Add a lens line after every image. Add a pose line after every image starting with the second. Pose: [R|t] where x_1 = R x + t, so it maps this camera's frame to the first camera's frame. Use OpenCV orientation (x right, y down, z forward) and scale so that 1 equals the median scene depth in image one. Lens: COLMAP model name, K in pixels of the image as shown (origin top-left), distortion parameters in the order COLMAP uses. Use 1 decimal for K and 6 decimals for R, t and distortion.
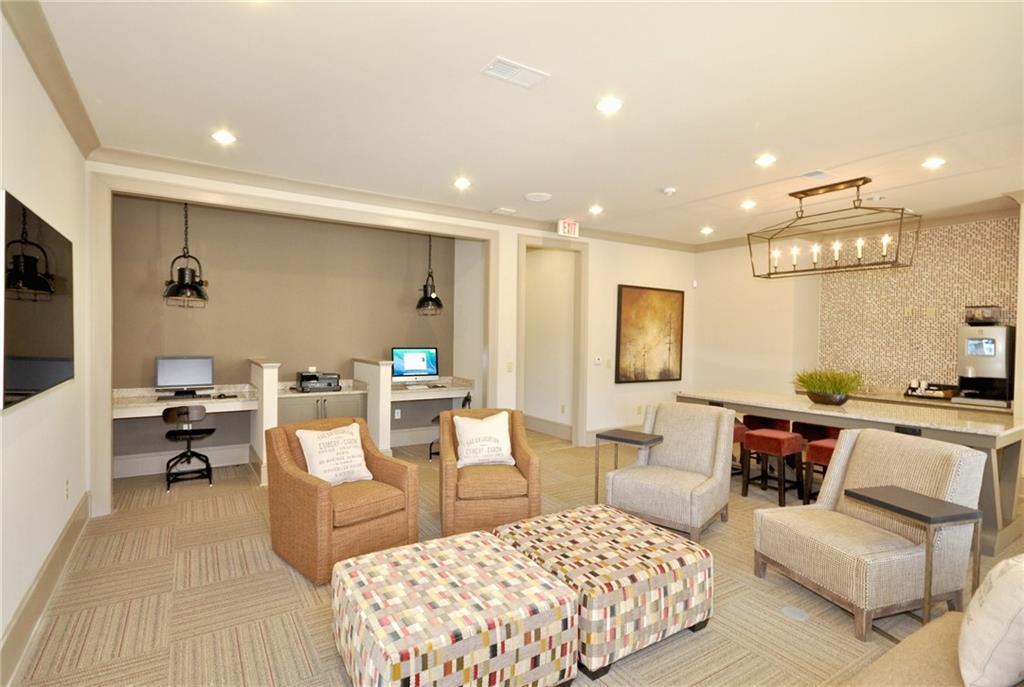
lens RADIAL K [[507.3, 0, 509.9], [0, 507.3, 343.8], [0, 0, 1]] dist [-0.001043, -0.000958]
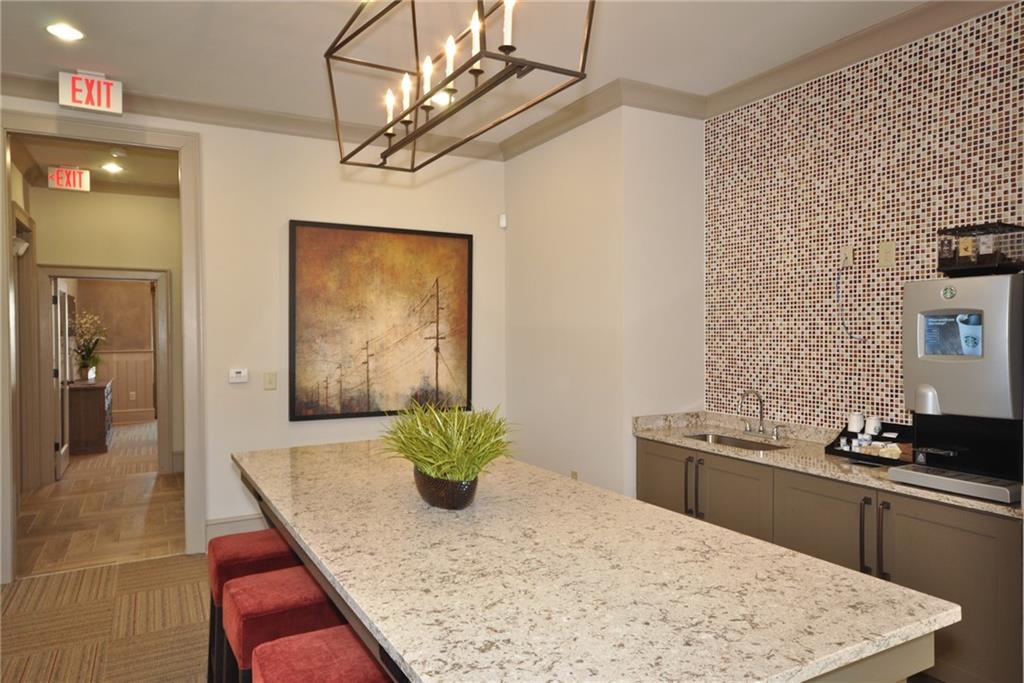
lens RADIAL K [[683.1, 0, 515.1], [0, 683.1, 339.2], [0, 0, 1]] dist [0.029989, 0.005138]
pose [[0.997931, -0.017054, -0.061990, 0.509912], [0.016799, 0.999848, -0.004638, 0.005635], [0.062059, 0.003587, 0.998066, 0.376580]]
